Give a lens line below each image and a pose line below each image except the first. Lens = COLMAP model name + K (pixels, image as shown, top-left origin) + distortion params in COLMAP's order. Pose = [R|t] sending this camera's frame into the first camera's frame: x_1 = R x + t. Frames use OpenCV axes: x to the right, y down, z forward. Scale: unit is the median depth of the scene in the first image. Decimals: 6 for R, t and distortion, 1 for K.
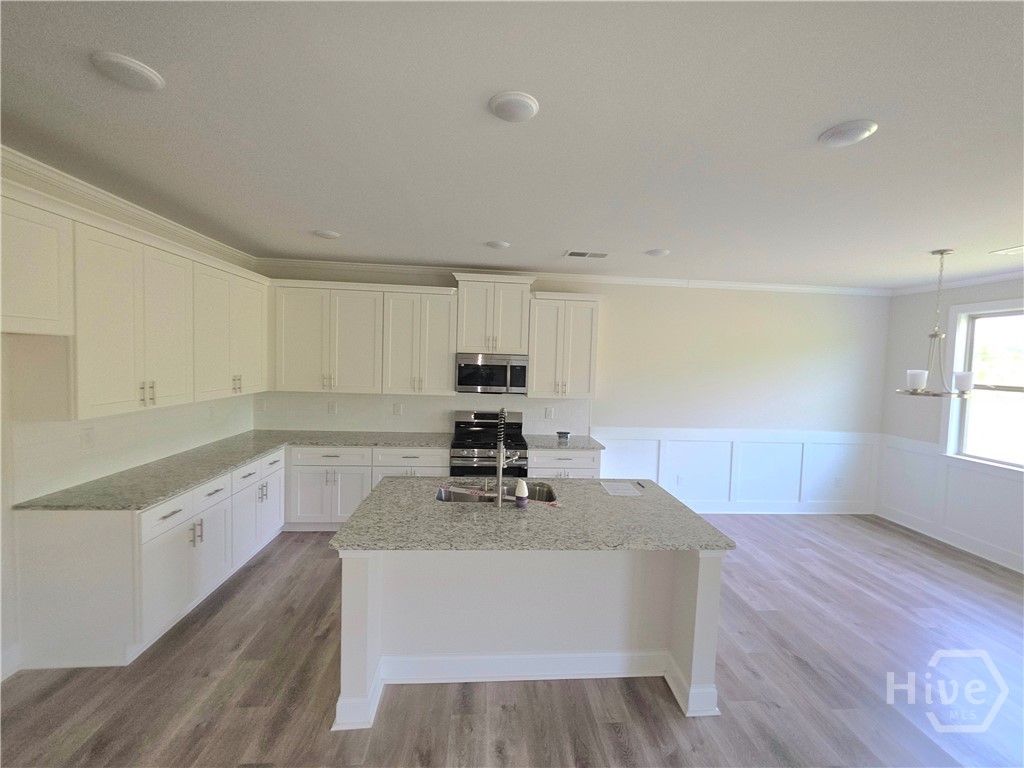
lens RADIAL K [[418.6, 0, 516.2], [0, 418.6, 380.7], [0, 0, 1]] dist [-0.000922, -0.000167]
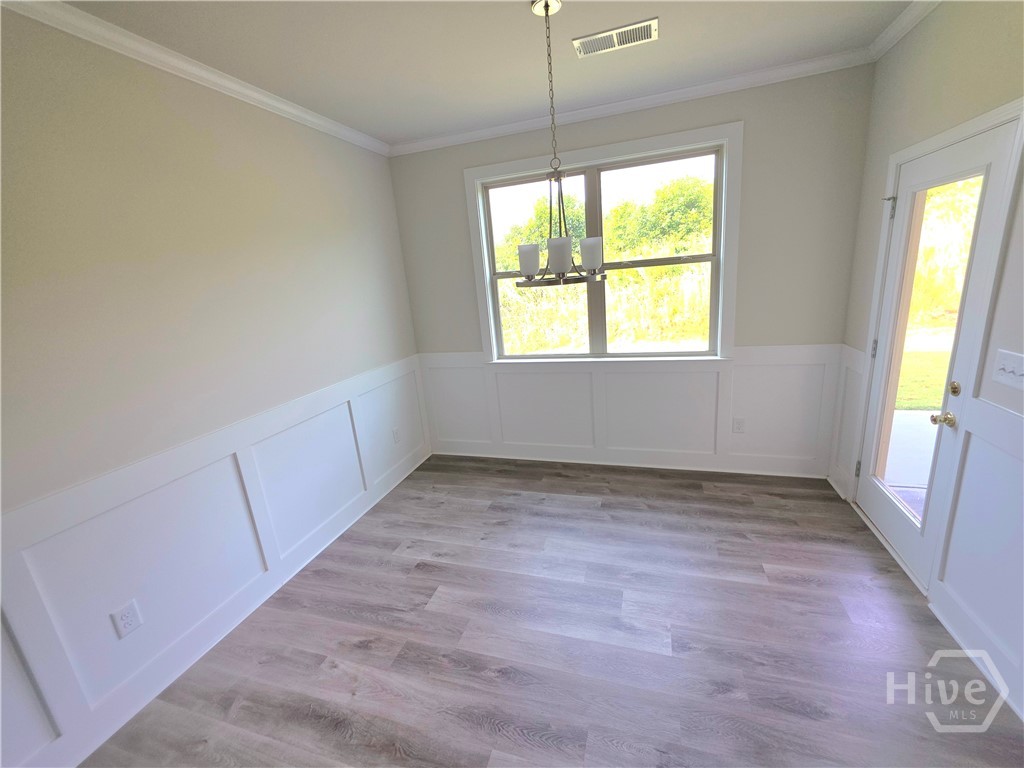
lens RADIAL K [[418.6, 0, 512.2], [0, 418.6, 378.5], [0, 0, 1]] dist [-0.000922, -0.000167]
pose [[0.373884, -0.295780, 0.879048, 0.245981], [0.139989, 0.954924, 0.261769, -0.003964], [-0.916850, 0.025186, 0.398436, 0.519903]]
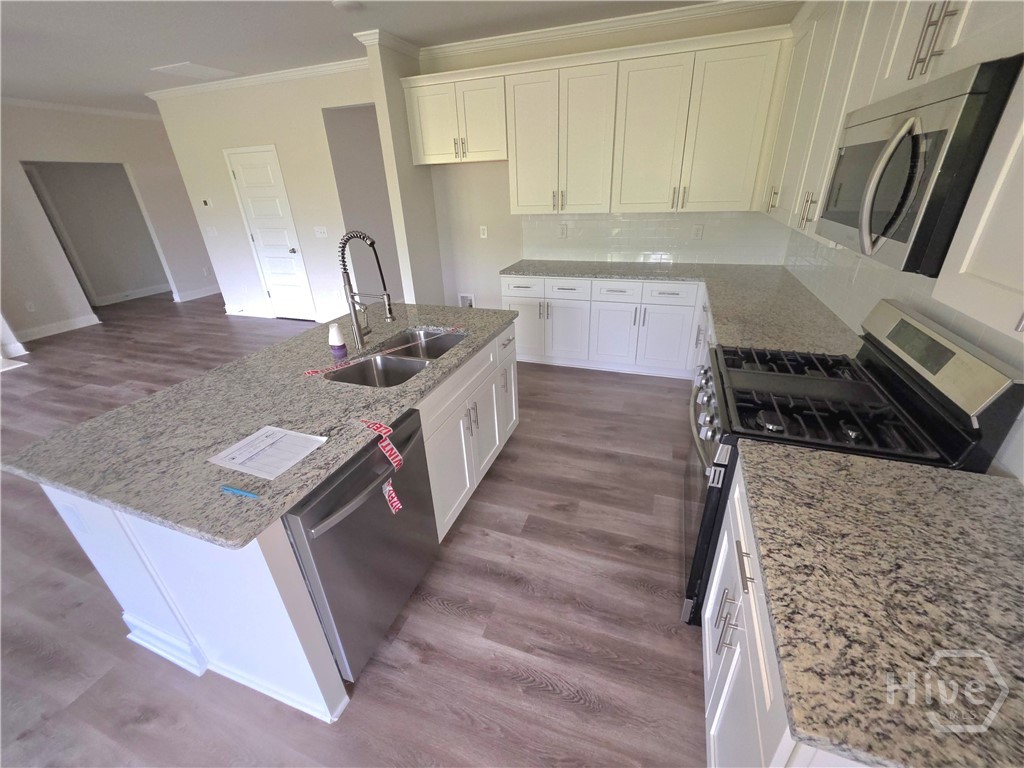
lens RADIAL K [[418.6, 0, 515.5], [0, 418.6, 380.4], [0, 0, 1]] dist [-0.000922, -0.000167]
pose [[-0.421007, 0.375130, -0.825852, 0.534734], [-0.024764, 0.905380, 0.423878, -0.013302], [0.906719, 0.198907, -0.371882, 1.540854]]
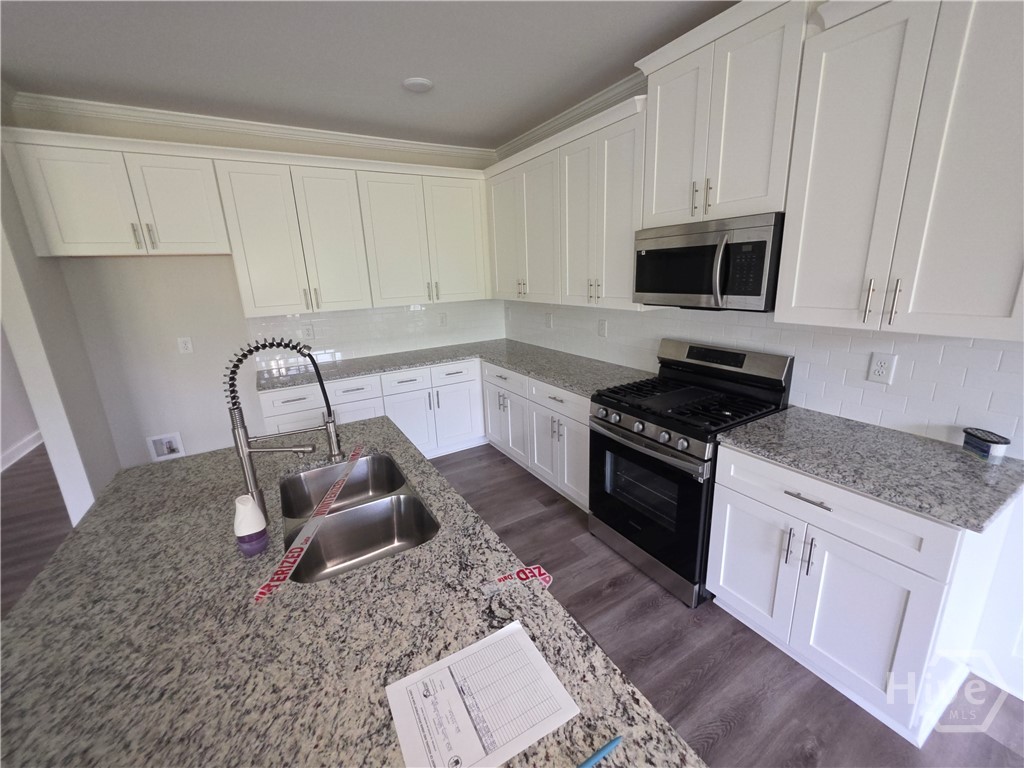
lens RADIAL K [[418.6, 0, 516.5], [0, 418.6, 380.2], [0, 0, 1]] dist [-0.000922, -0.000167]
pose [[0.436721, 0.181886, -0.881017, 0.492408], [0.006443, 0.978690, 0.205245, 0.018225], [0.899574, -0.095311, 0.426243, 1.023997]]
